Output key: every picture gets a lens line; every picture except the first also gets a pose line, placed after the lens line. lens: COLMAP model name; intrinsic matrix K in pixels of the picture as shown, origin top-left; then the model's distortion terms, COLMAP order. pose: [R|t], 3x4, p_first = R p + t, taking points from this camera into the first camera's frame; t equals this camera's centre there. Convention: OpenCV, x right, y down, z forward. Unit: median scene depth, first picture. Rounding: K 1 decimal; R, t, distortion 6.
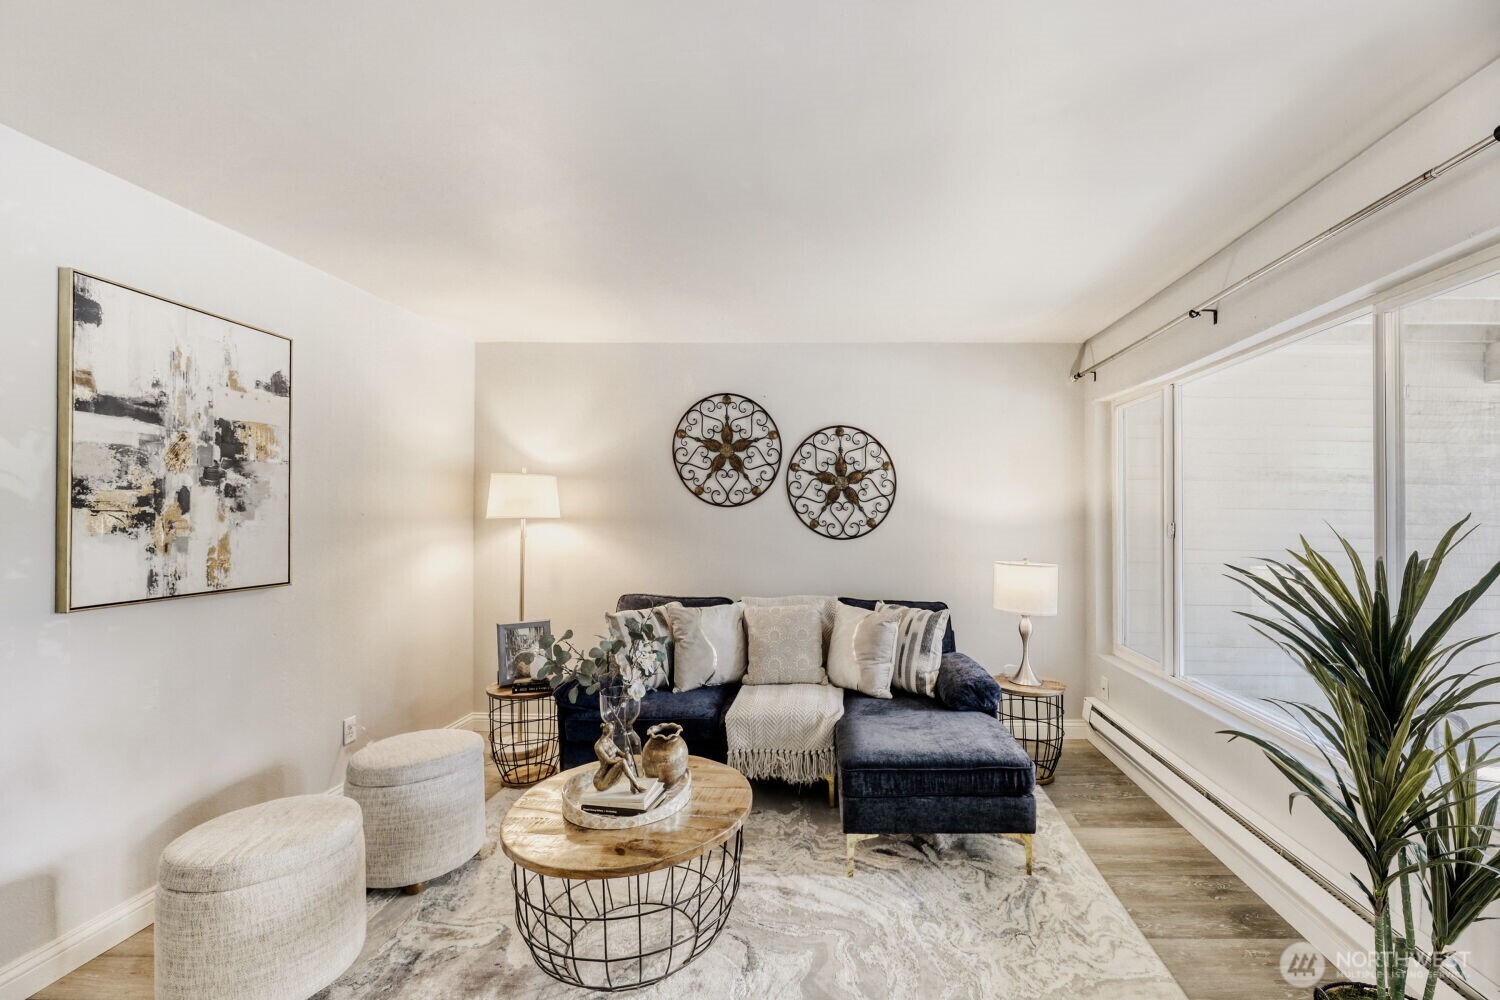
lens RADIAL K [[623.7, 0, 812.7], [0, 623.7, 503.2], [0, 0, 1]] dist [-0.002240, -0.000646]
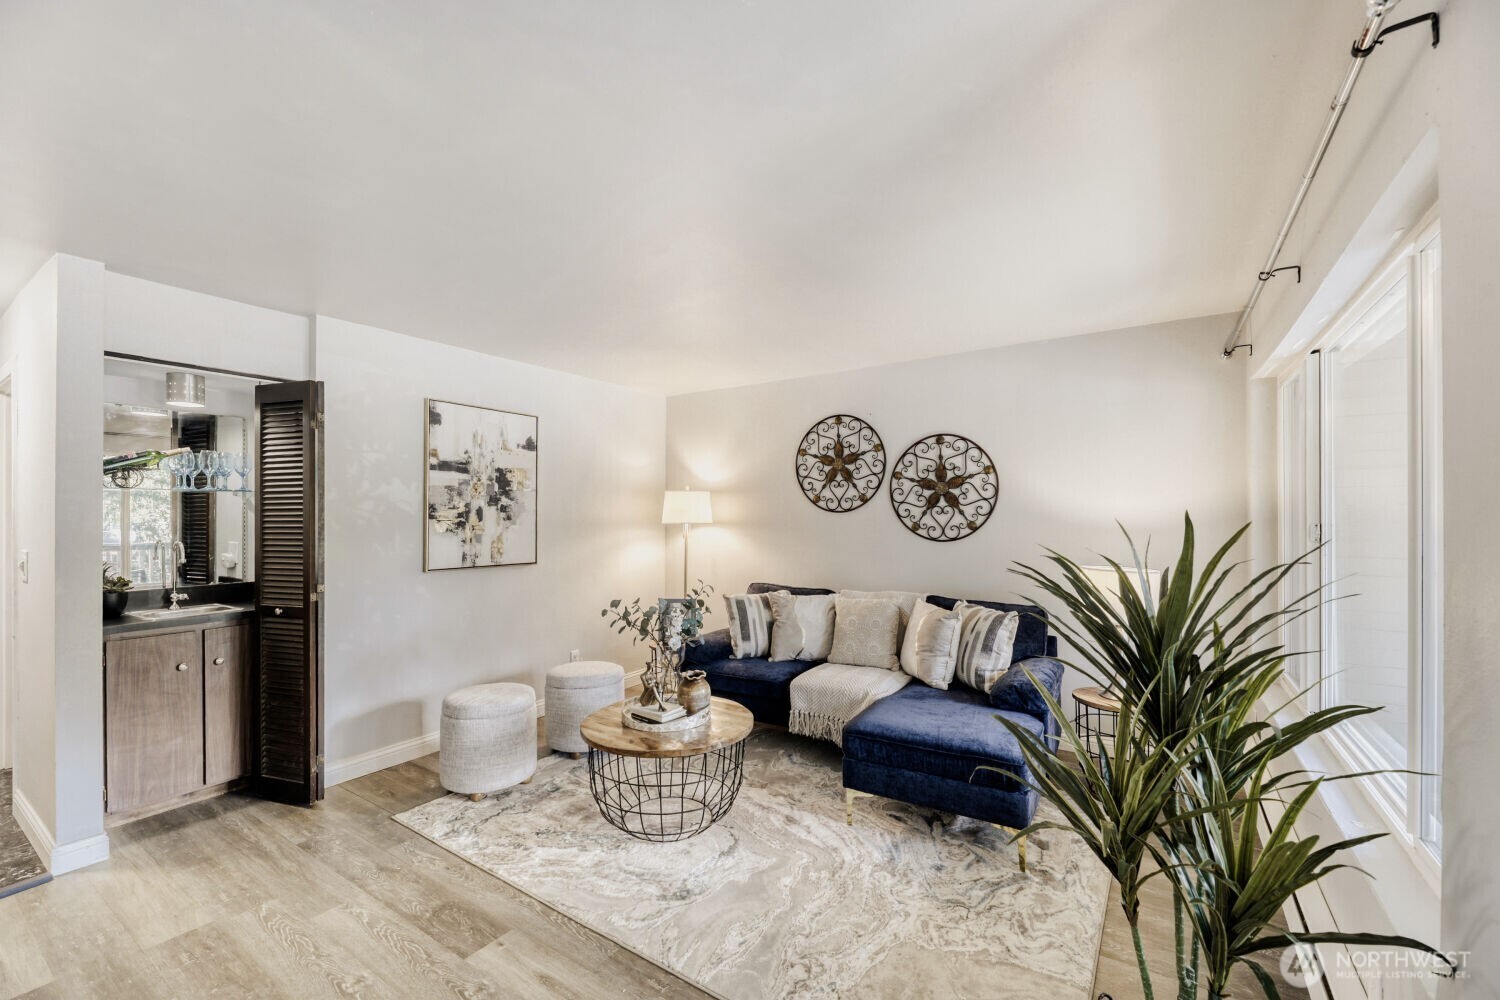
lens RADIAL K [[600.6, 0, 750.0], [0, 600.6, 500.0], [0, 0, 1]] dist [-0.001631, 0.000012]
pose [[0.851524, -0.026177, -0.523662, 0.308340], [0.019083, 0.999638, -0.018940, 0.000928], [0.523969, 0.006135, 0.851715, -0.042985]]
